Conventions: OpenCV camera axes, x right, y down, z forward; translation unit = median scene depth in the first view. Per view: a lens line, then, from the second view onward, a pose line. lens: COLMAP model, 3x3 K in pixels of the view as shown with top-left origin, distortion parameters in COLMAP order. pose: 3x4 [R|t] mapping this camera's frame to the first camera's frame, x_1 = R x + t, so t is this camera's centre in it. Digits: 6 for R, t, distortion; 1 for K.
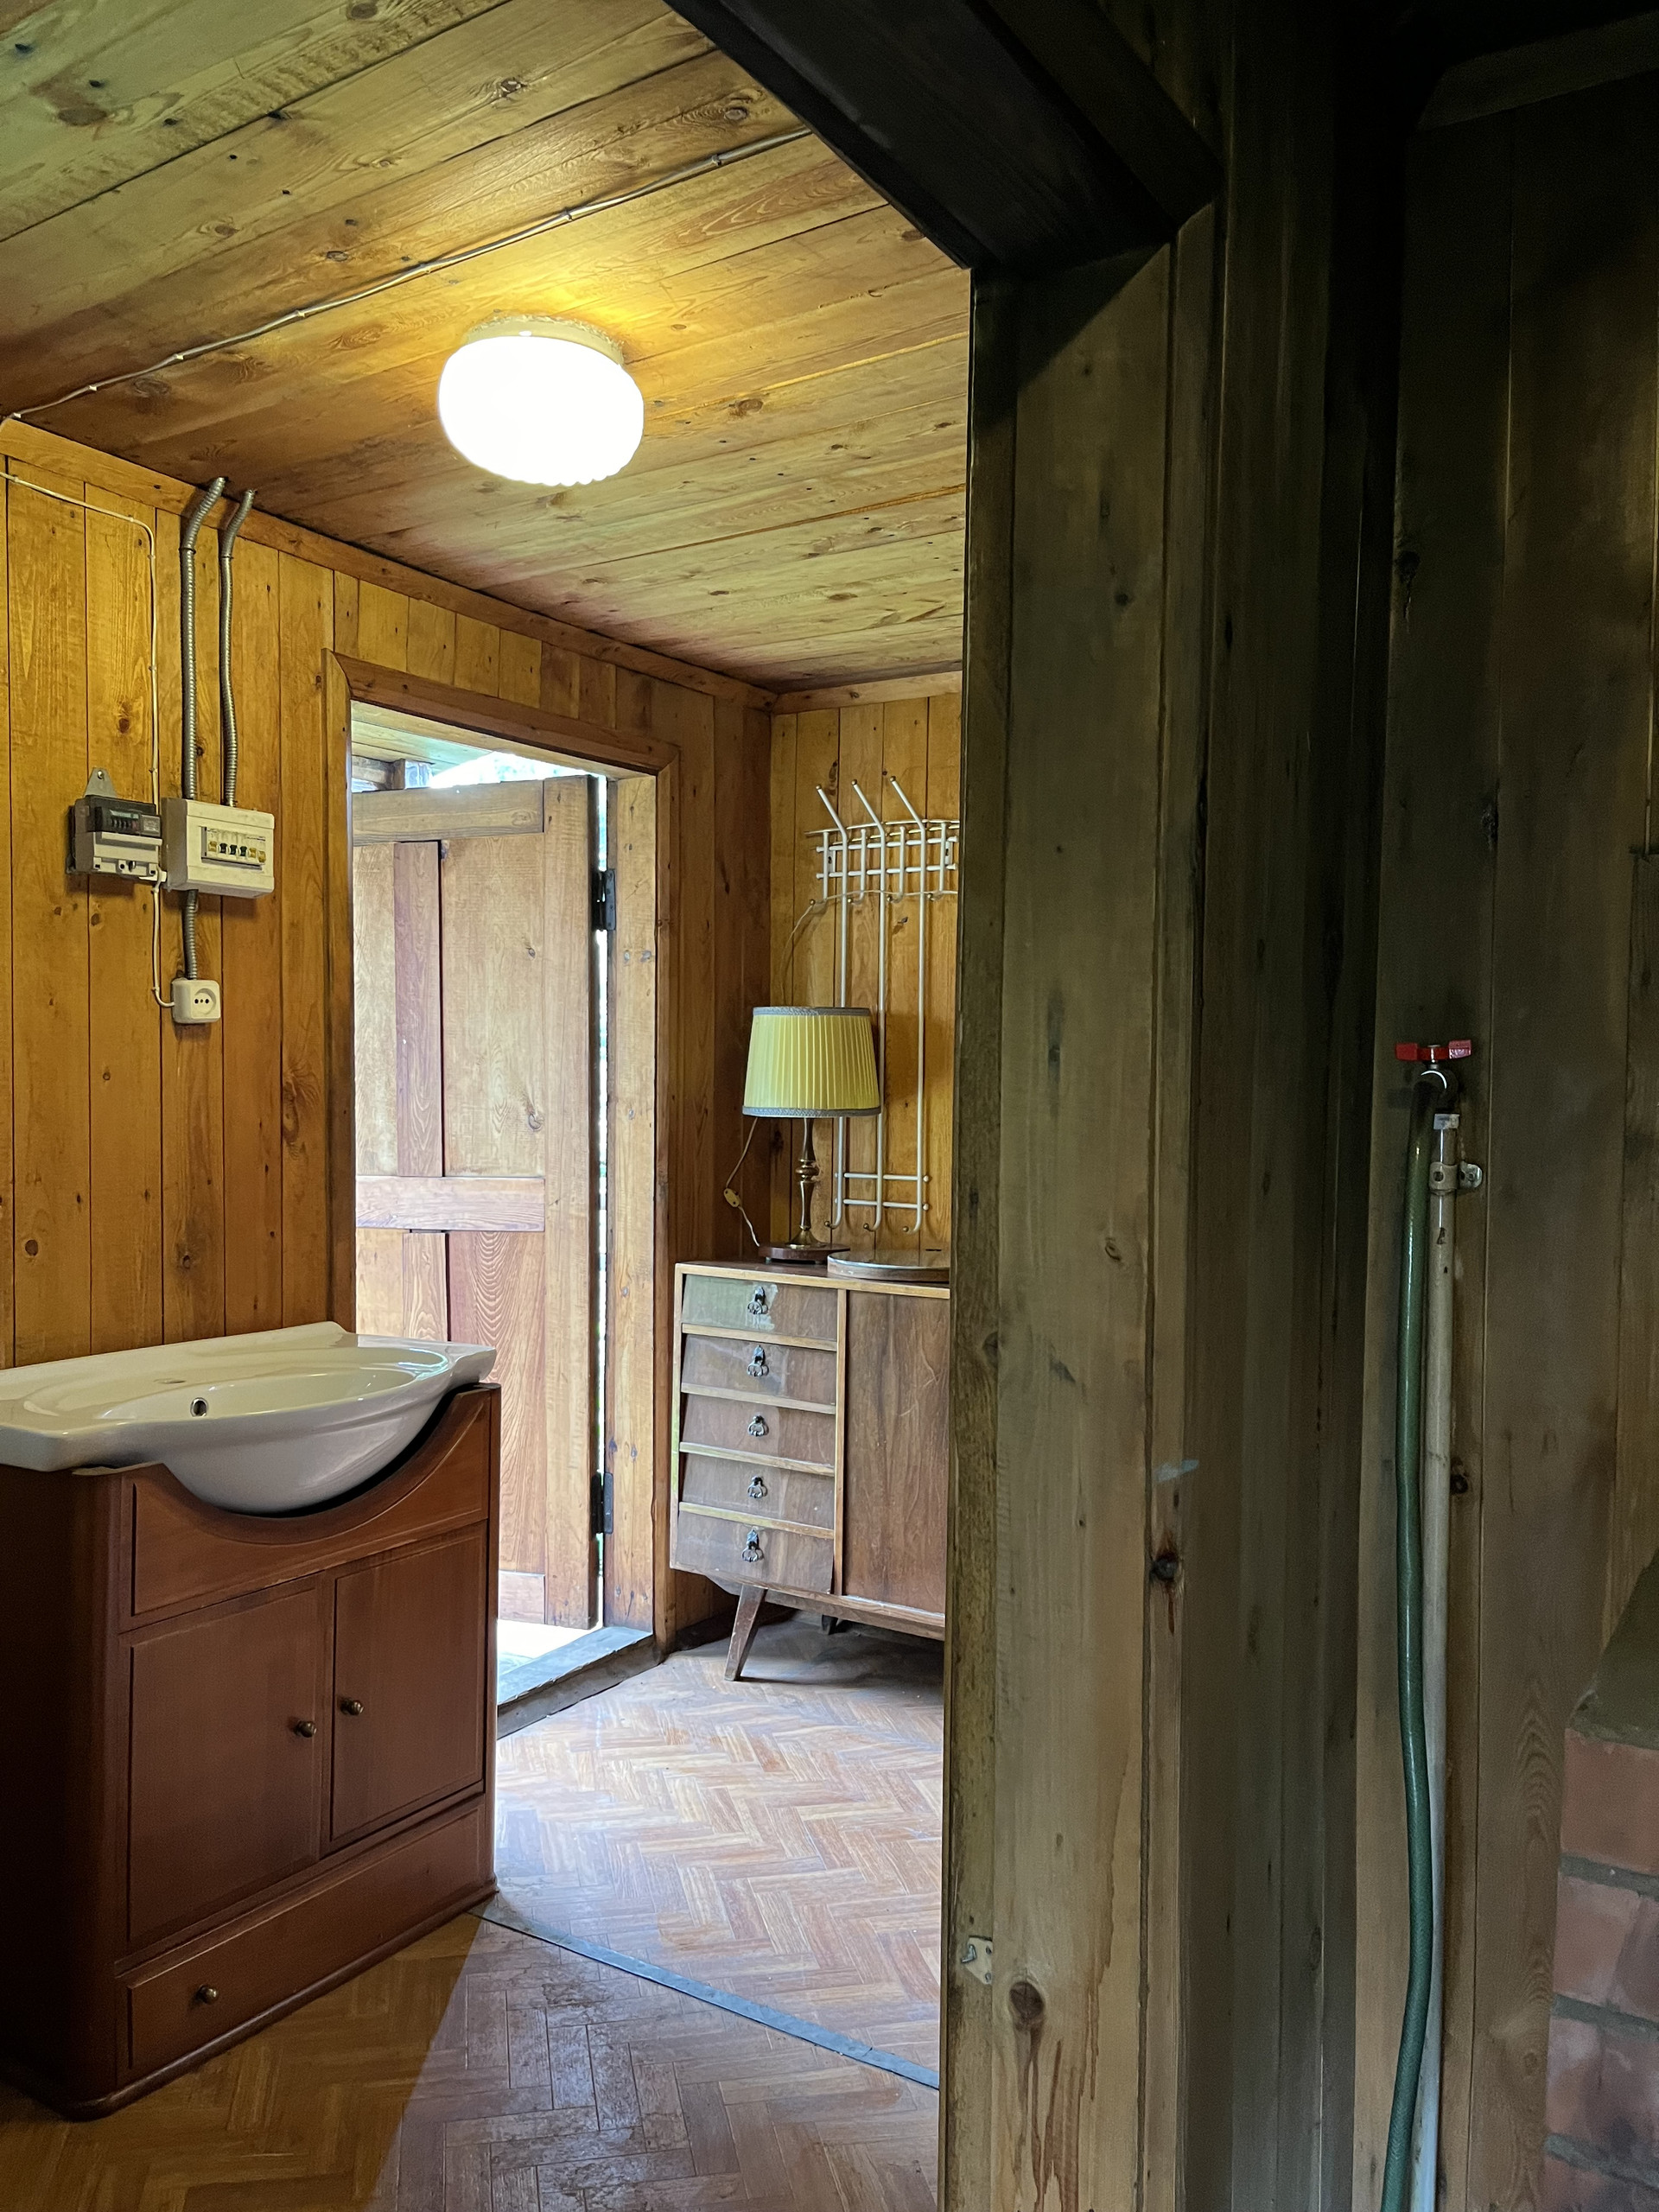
lens RADIAL K [[1660.6, 0, 823.9], [0, 1660.6, 1113.9], [0, 0, 1]] dist [0.086427, -0.128452]
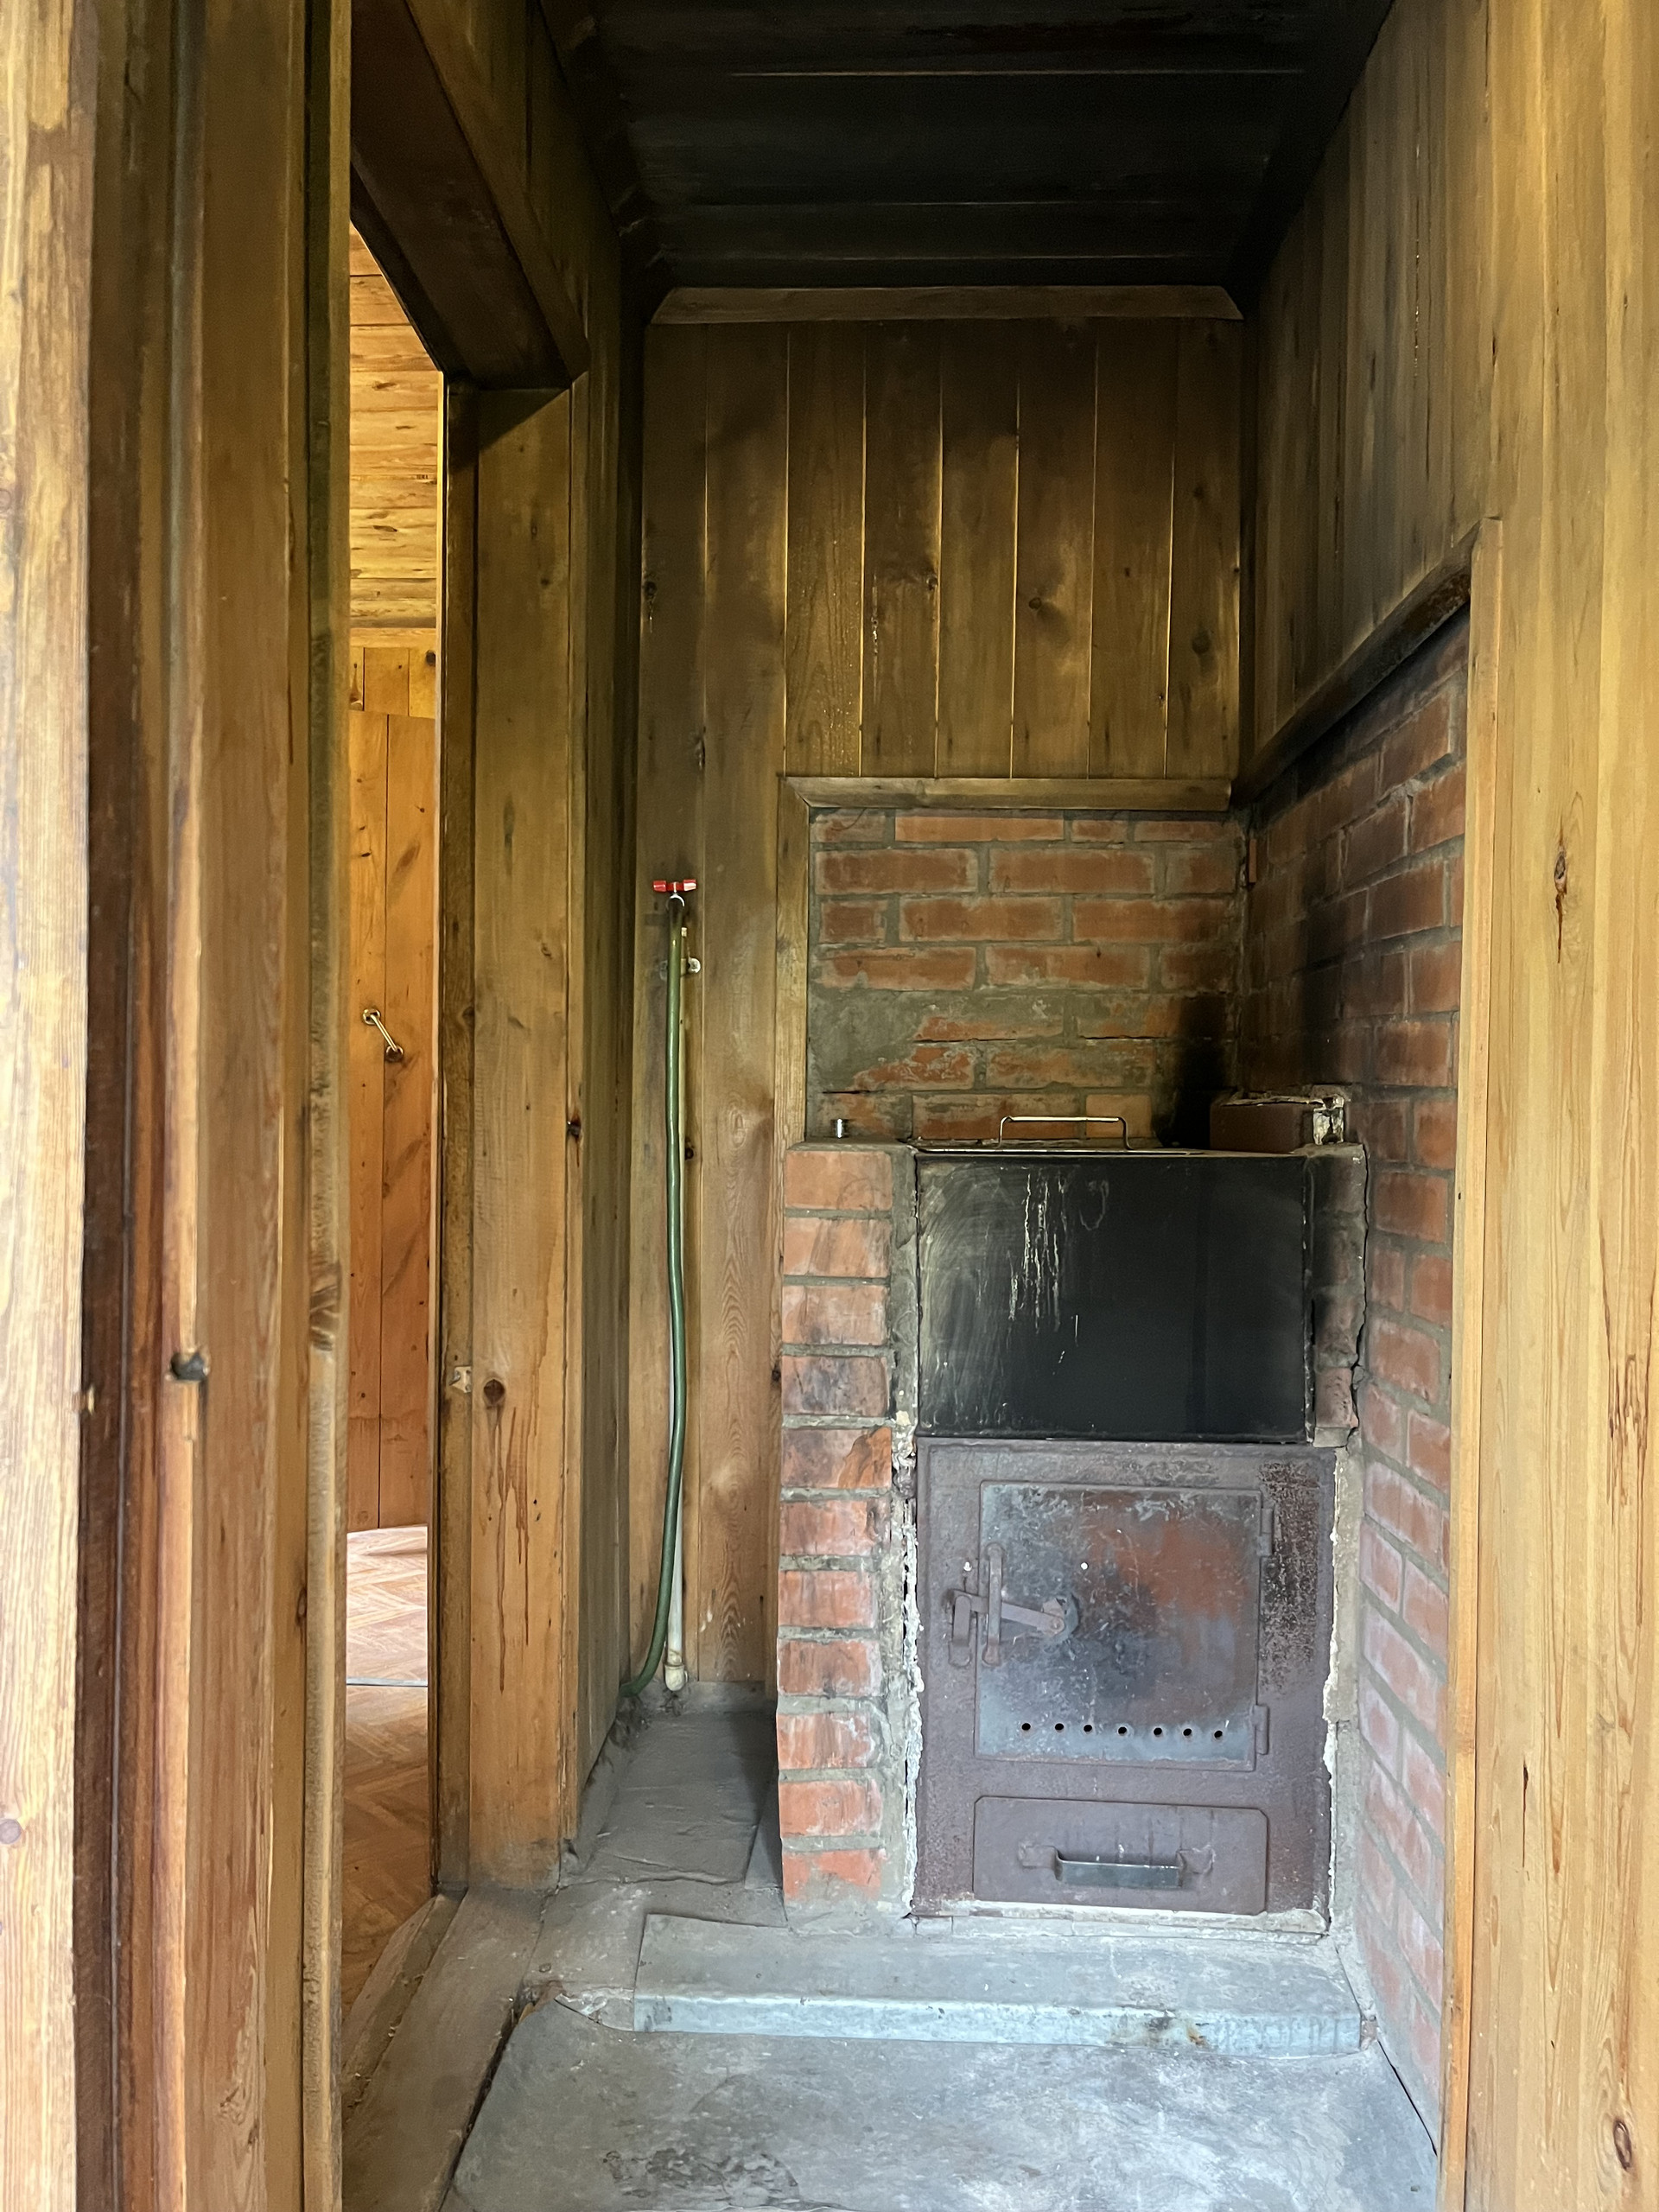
lens RADIAL K [[1660.6, 0, 823.9], [0, 1660.6, 1113.9], [0, 0, 1]] dist [0.086427, -0.128452]
pose [[0.864181, -0.011681, 0.503046, -0.447776], [0.015158, 0.999881, -0.002822, 0.256189], [-0.502953, 0.010064, 0.864255, -0.653327]]
